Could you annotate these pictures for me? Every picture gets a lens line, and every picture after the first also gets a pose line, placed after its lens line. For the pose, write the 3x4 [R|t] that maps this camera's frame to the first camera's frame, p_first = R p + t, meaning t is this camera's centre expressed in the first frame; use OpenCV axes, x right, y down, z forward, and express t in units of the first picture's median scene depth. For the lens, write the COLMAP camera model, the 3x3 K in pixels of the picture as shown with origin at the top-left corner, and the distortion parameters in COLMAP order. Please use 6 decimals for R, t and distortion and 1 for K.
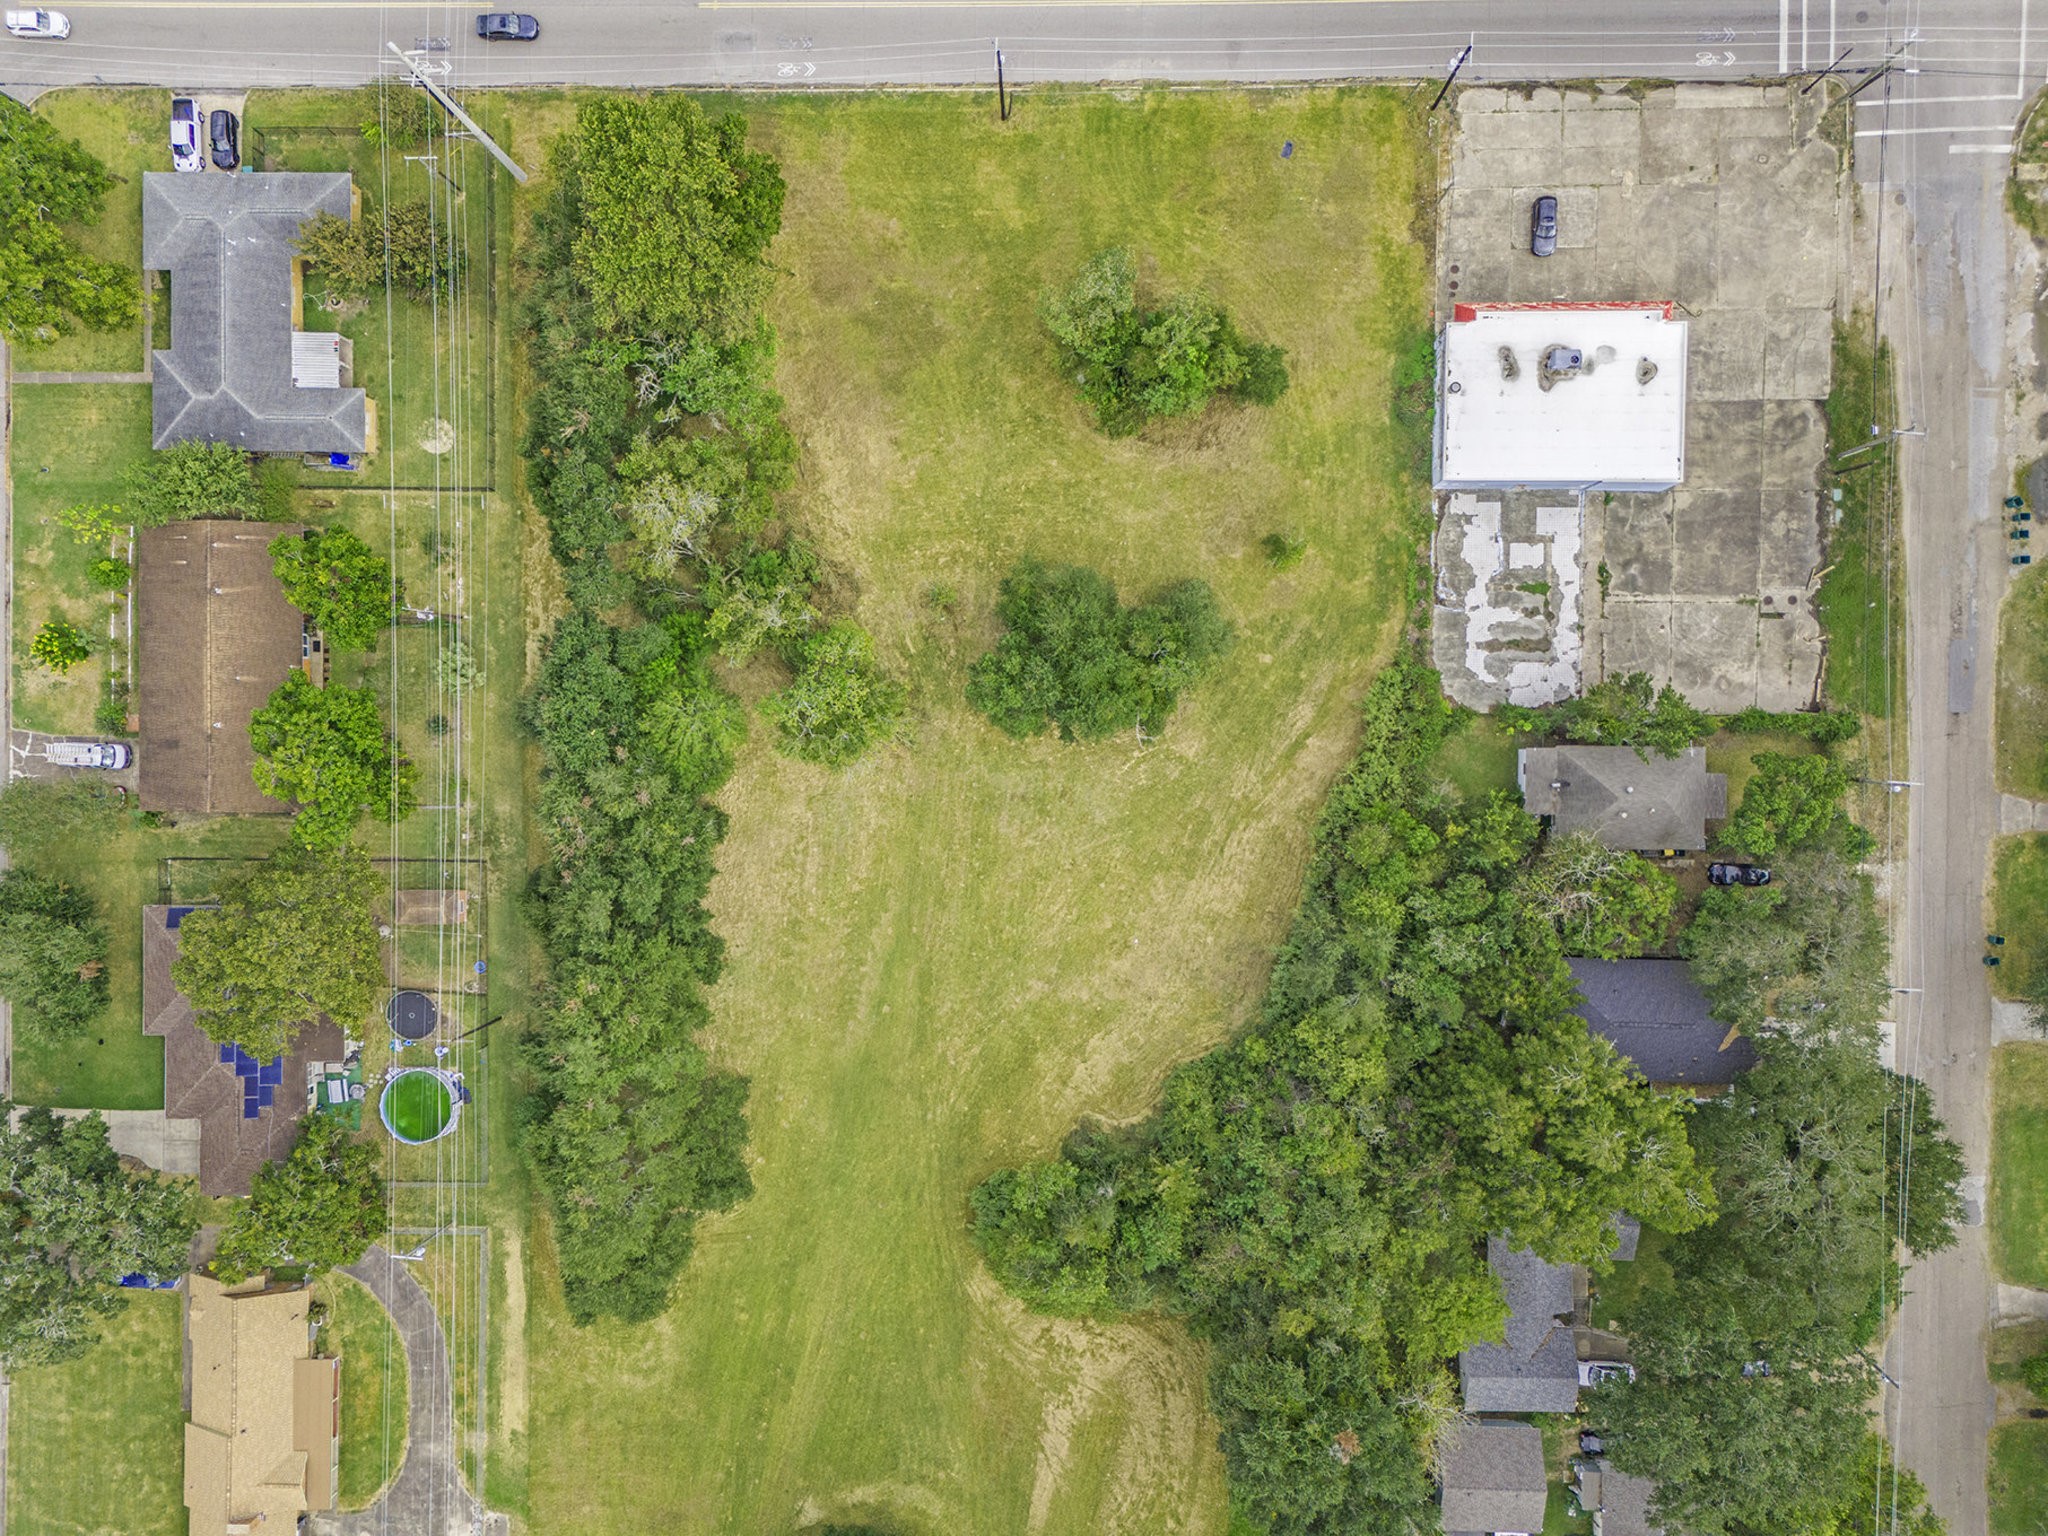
lens RADIAL K [[1466.7, 0, 1037.8], [0, 1466.7, 773.0], [0, 0, 1]] dist [0.064063, -0.065481]
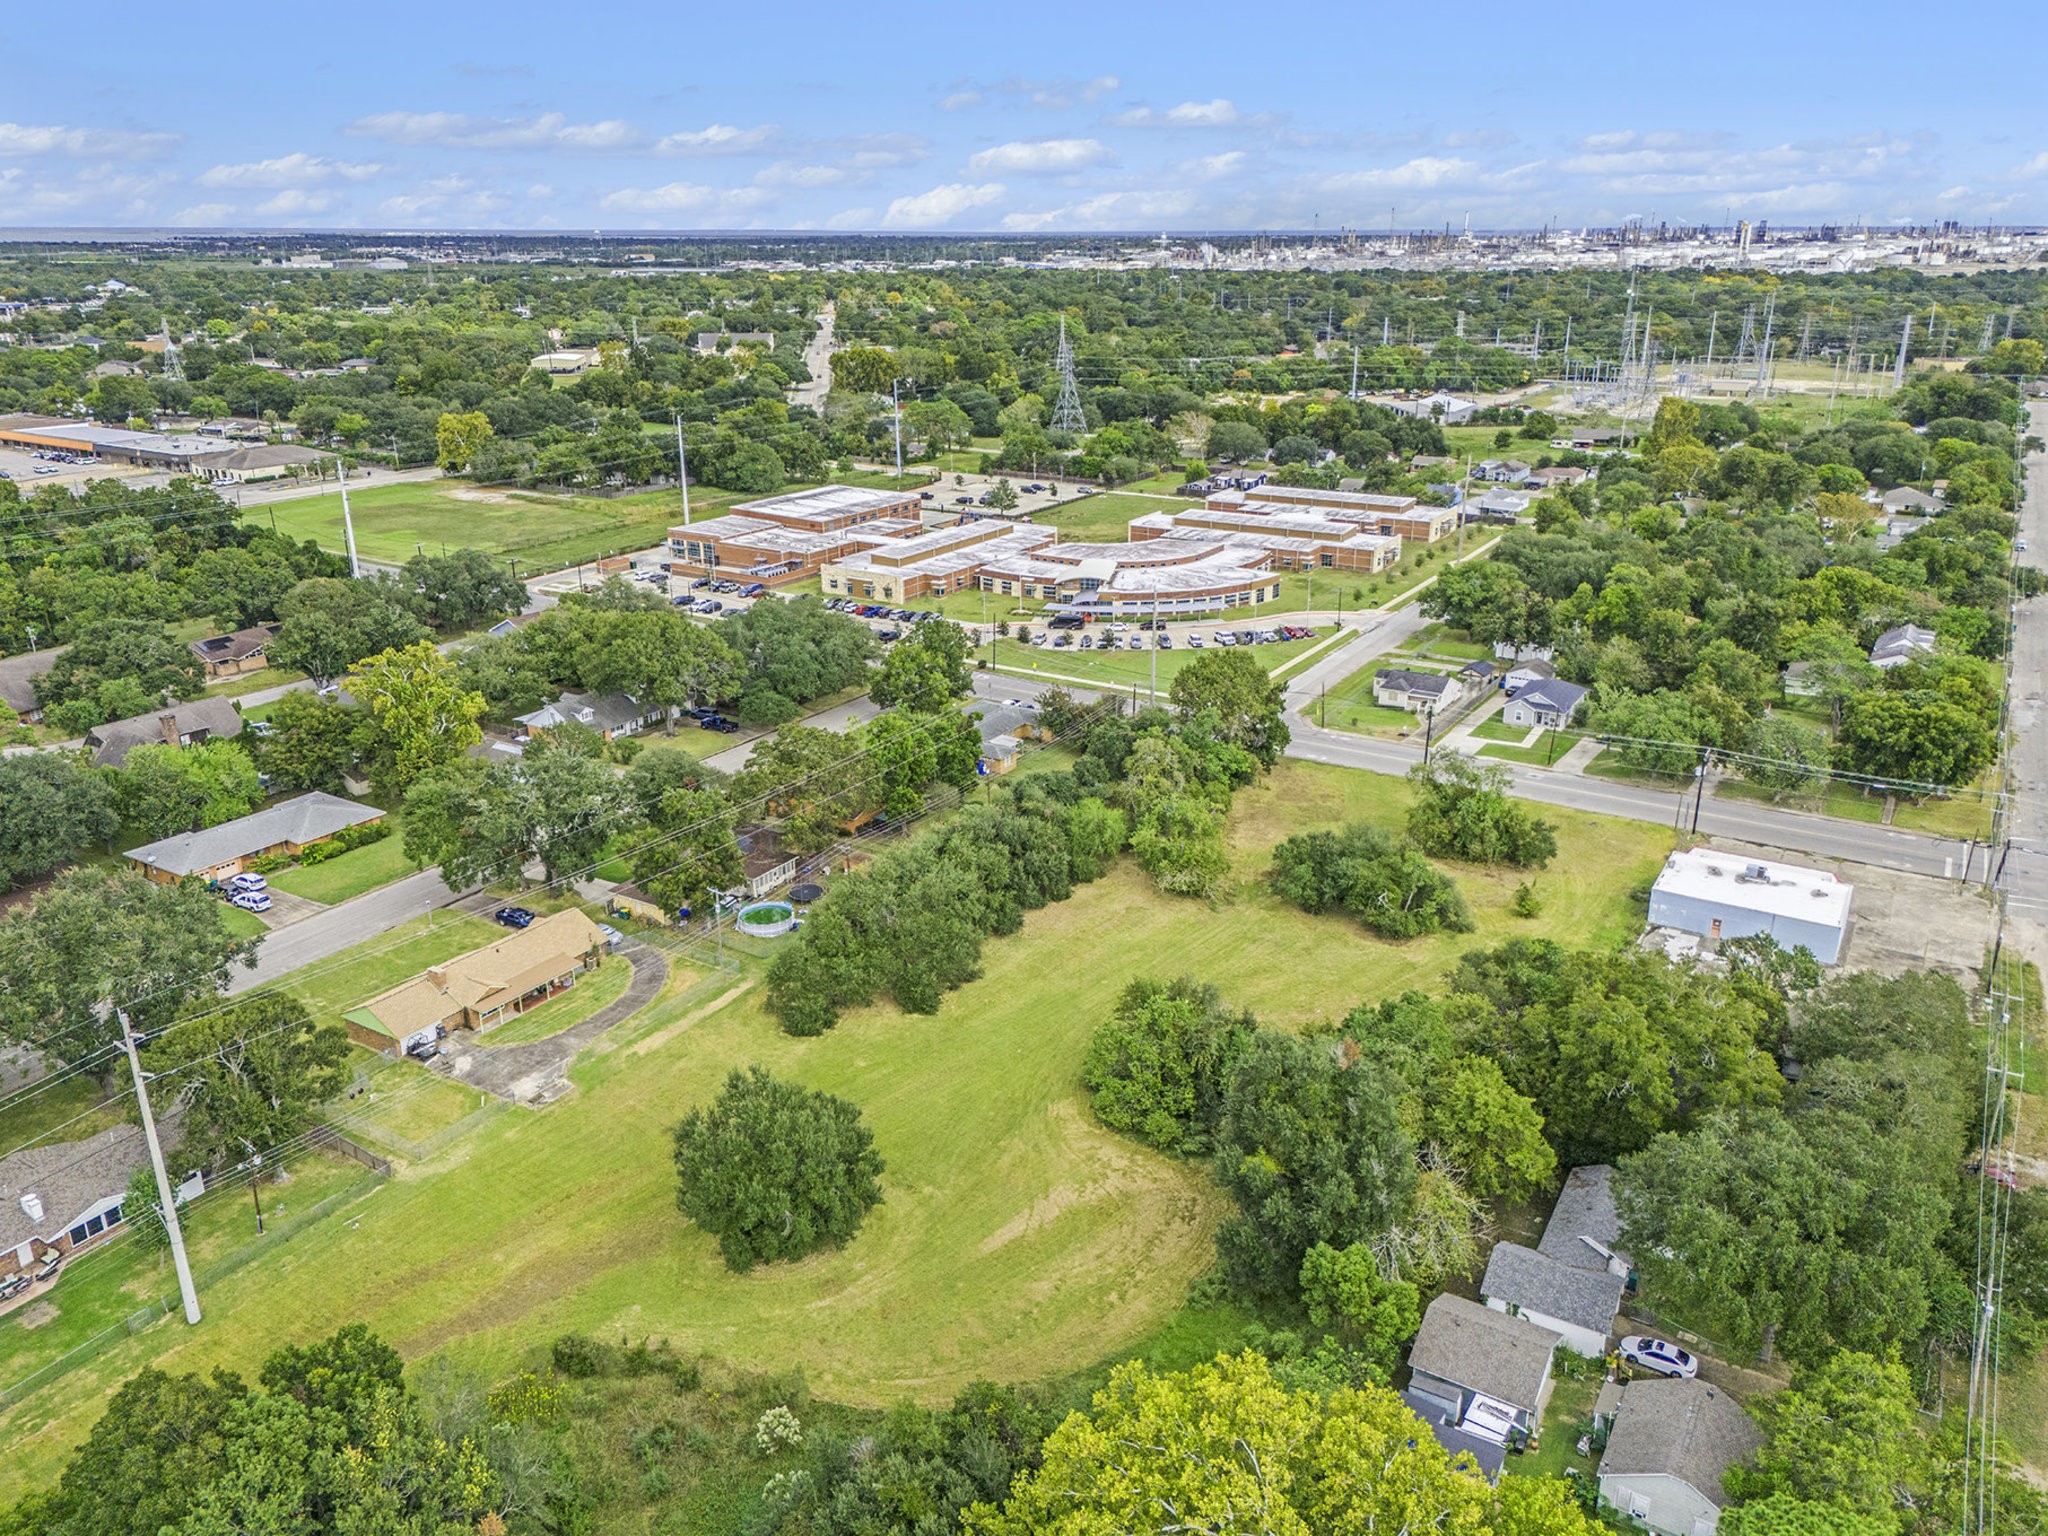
lens RADIAL K [[1466.7, 0, 1037.8], [0, 1466.7, 773.0], [0, 0, 1]] dist [0.064063, -0.065481]
pose [[0.856503, 0.196378, -0.477323, 0.405855], [-0.515496, 0.279223, -0.810123, 1.148580], [-0.025811, 0.939931, 0.340388, 0.419634]]
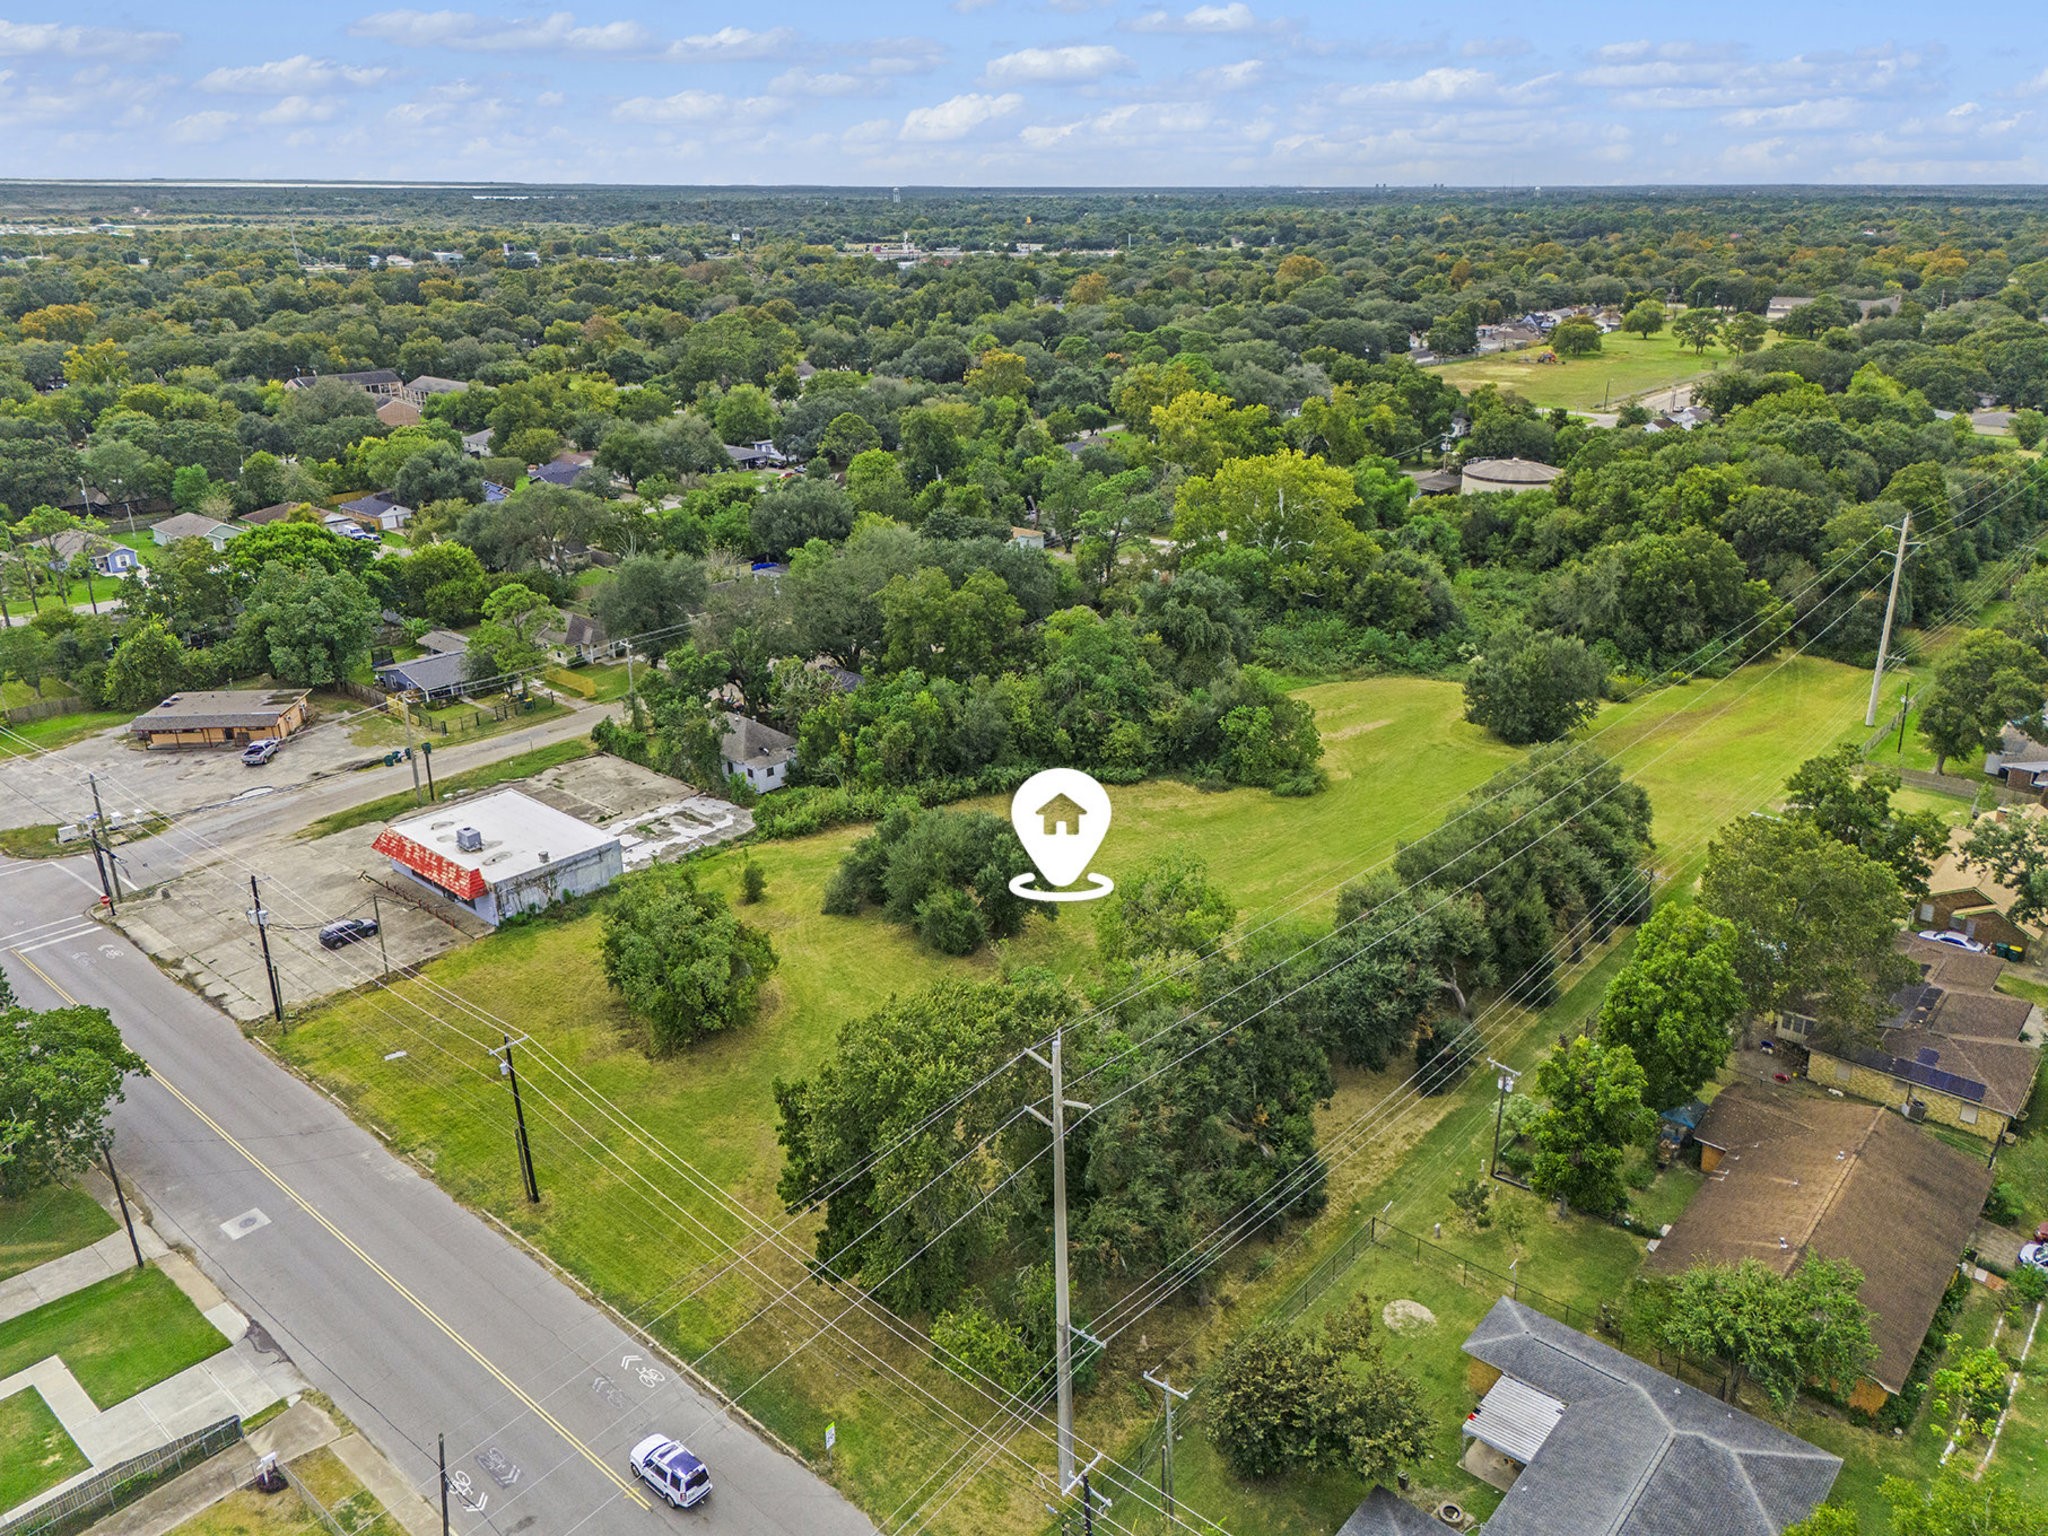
lens RADIAL K [[1466.7, 0, 1037.8], [0, 1466.7, 773.0], [0, 0, 1]] dist [0.064063, -0.065481]
pose [[-0.757752, -0.223306, 0.613145, -0.640949], [0.652478, -0.272542, 0.707102, -0.756023], [0.009207, 0.935872, 0.352221, 0.523906]]
